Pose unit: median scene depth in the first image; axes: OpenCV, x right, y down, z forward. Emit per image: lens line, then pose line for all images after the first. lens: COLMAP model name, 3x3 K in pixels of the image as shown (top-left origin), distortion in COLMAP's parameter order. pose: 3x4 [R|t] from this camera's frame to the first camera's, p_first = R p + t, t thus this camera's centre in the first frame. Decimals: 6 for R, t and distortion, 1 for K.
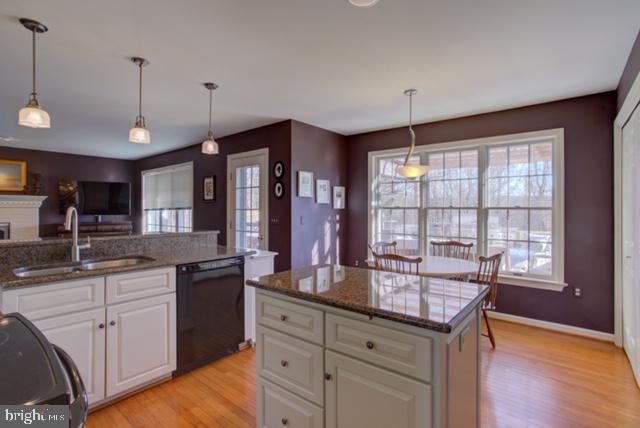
lens RADIAL K [[319.5, 0, 318.2], [0, 319.5, 211.1], [0, 0, 1]] dist [-0.040436, 0.037925]
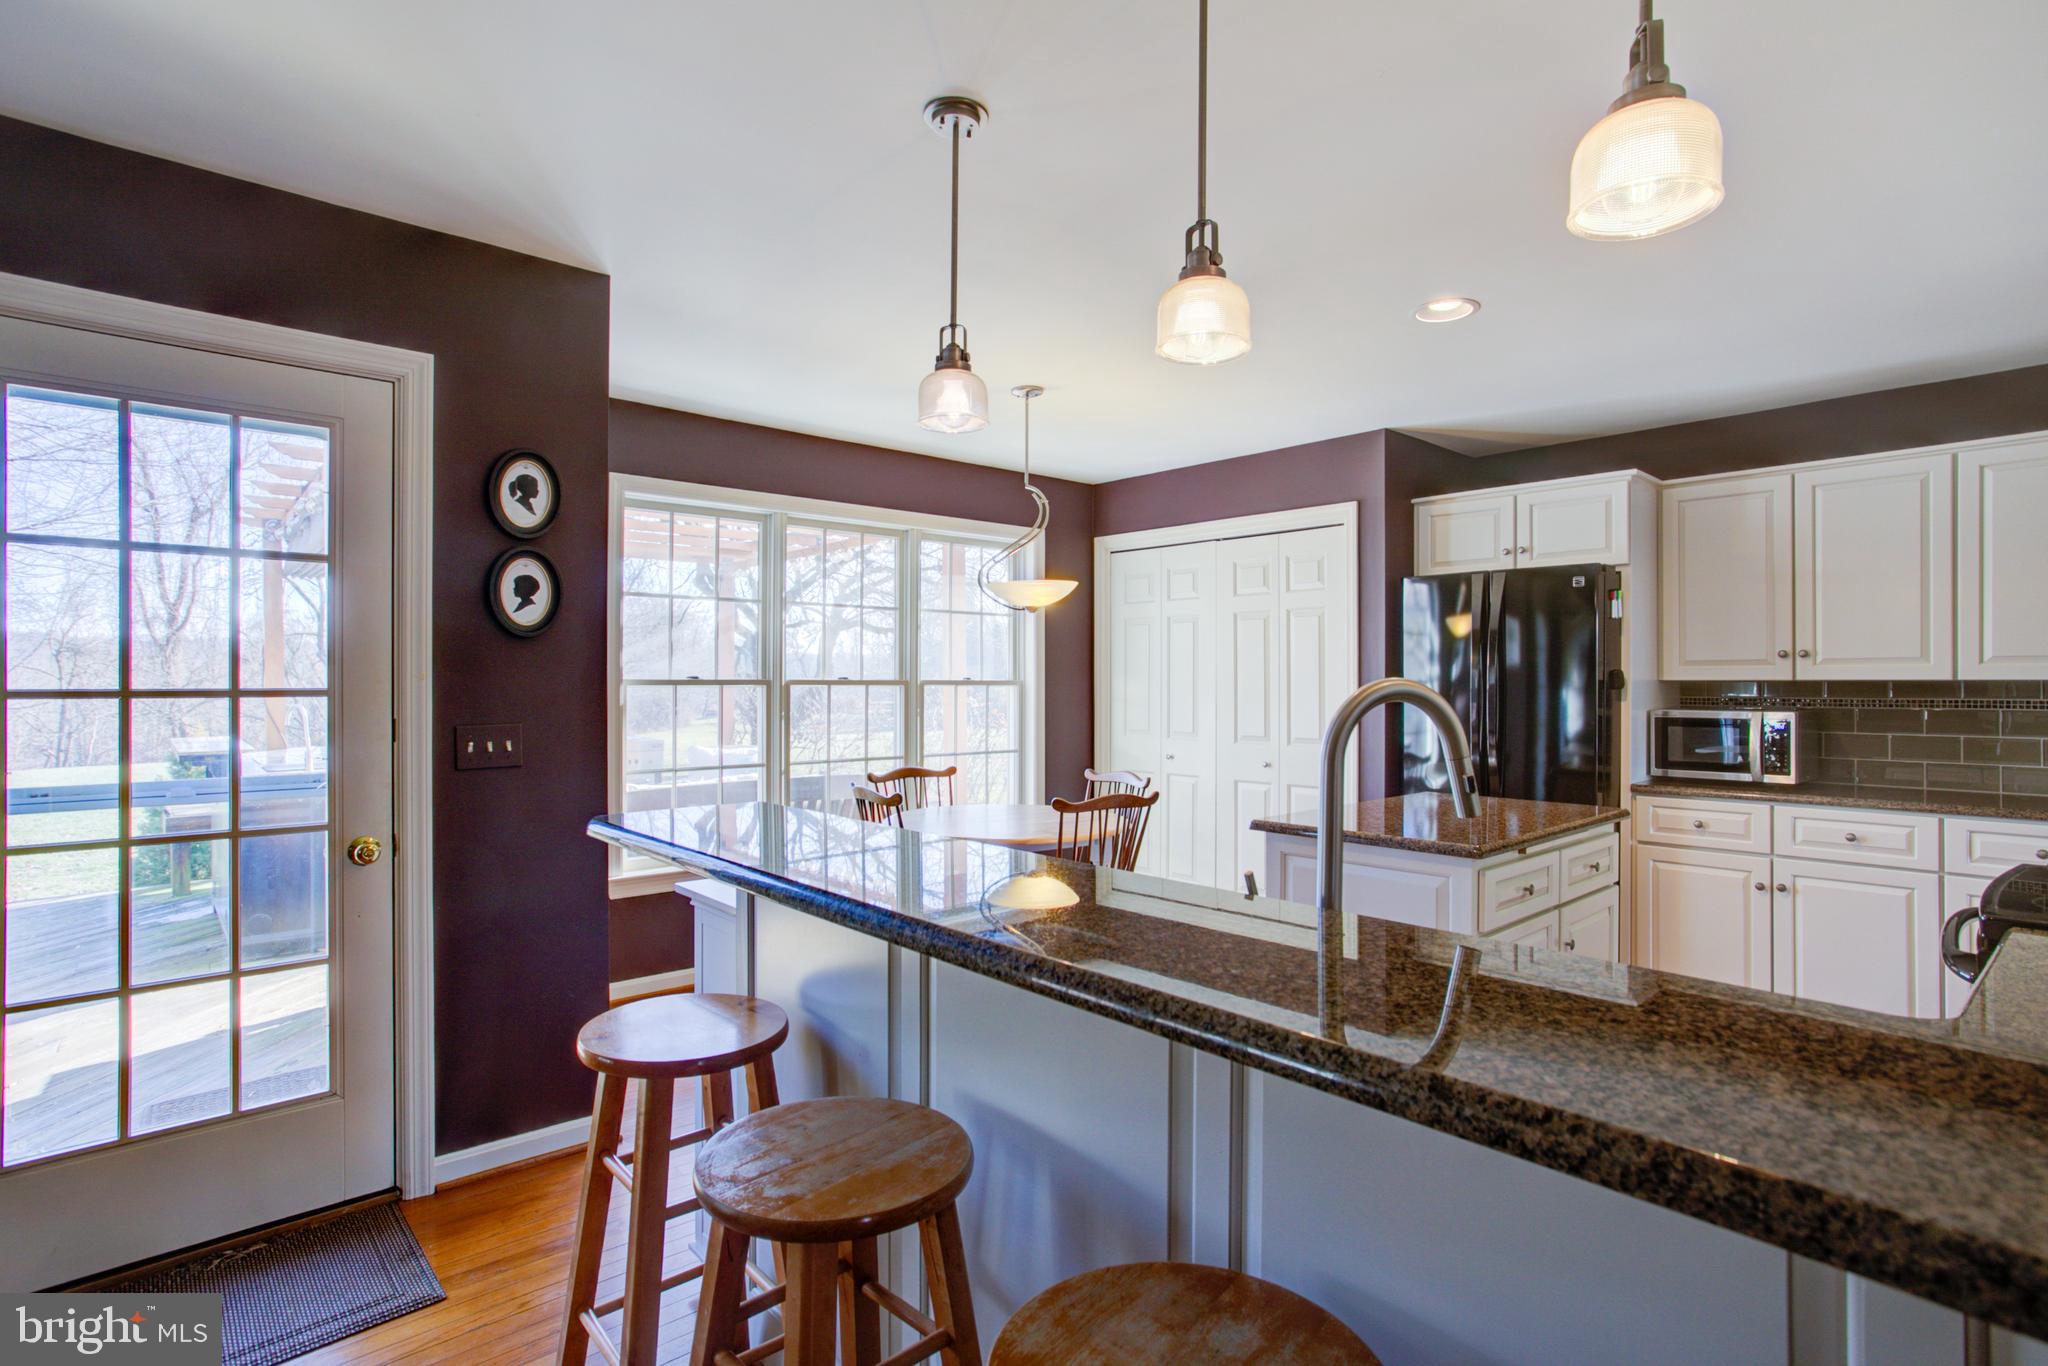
lens RADIAL K [[1022.3, 0, 1018.2], [0, 1022.3, 673.7], [0, 0, 1]] dist [-0.040436, 0.037925]
pose [[0.149707, 0.005722, 0.988714, -0.758247], [0.008811, 0.999936, -0.007121, -0.009599], [-0.988691, 0.009778, 0.149647, 0.645510]]
